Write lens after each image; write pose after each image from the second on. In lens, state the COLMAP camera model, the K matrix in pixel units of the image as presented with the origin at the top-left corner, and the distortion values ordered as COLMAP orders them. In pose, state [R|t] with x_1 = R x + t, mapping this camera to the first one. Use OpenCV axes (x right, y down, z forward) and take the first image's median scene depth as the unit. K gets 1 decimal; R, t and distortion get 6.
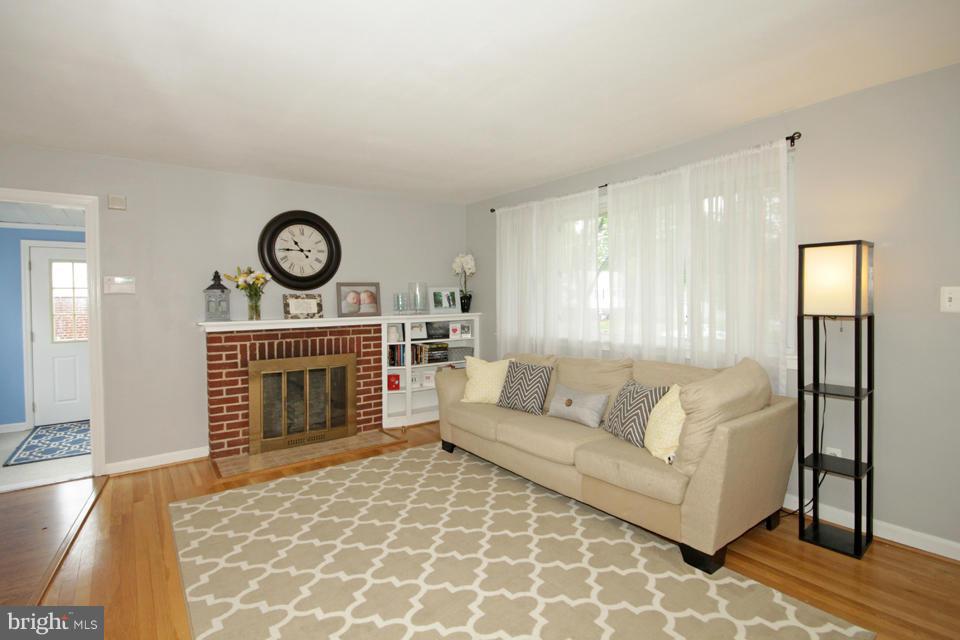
lens RADIAL K [[464.6, 0, 478.5], [0, 464.6, 301.5], [0, 0, 1]] dist [-0.001316, 0.000028]
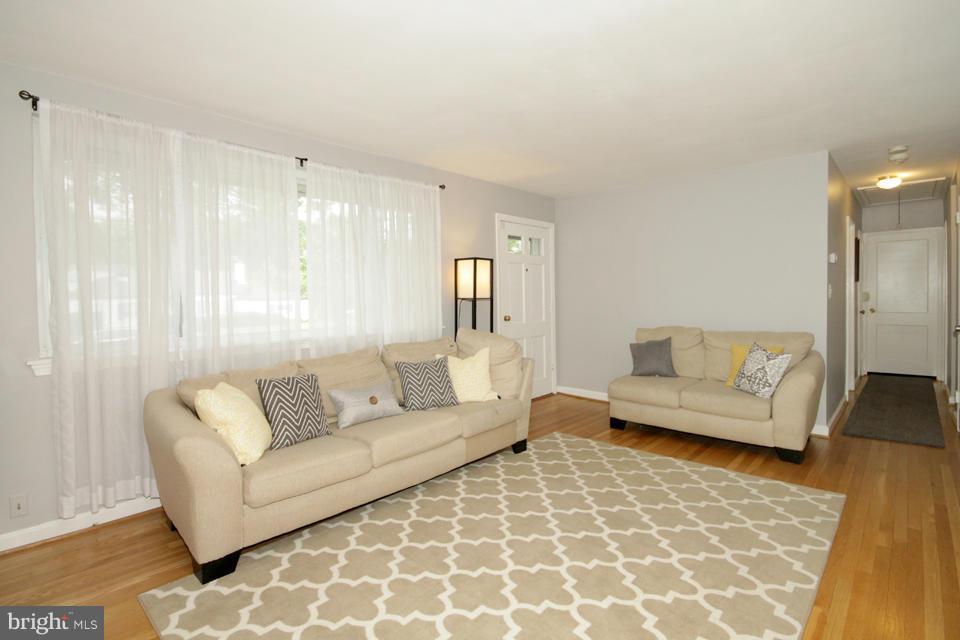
lens RADIAL K [[456.2, 0, 482.2], [0, 456.2, 309.6], [0, 0, 1]] dist [0.001035, 0.000096]
pose [[-0.156163, -0.048086, 0.986560, -0.881987], [0.002118, 0.998796, 0.049017, -0.011514], [-0.987729, 0.009744, -0.155873, 1.120534]]
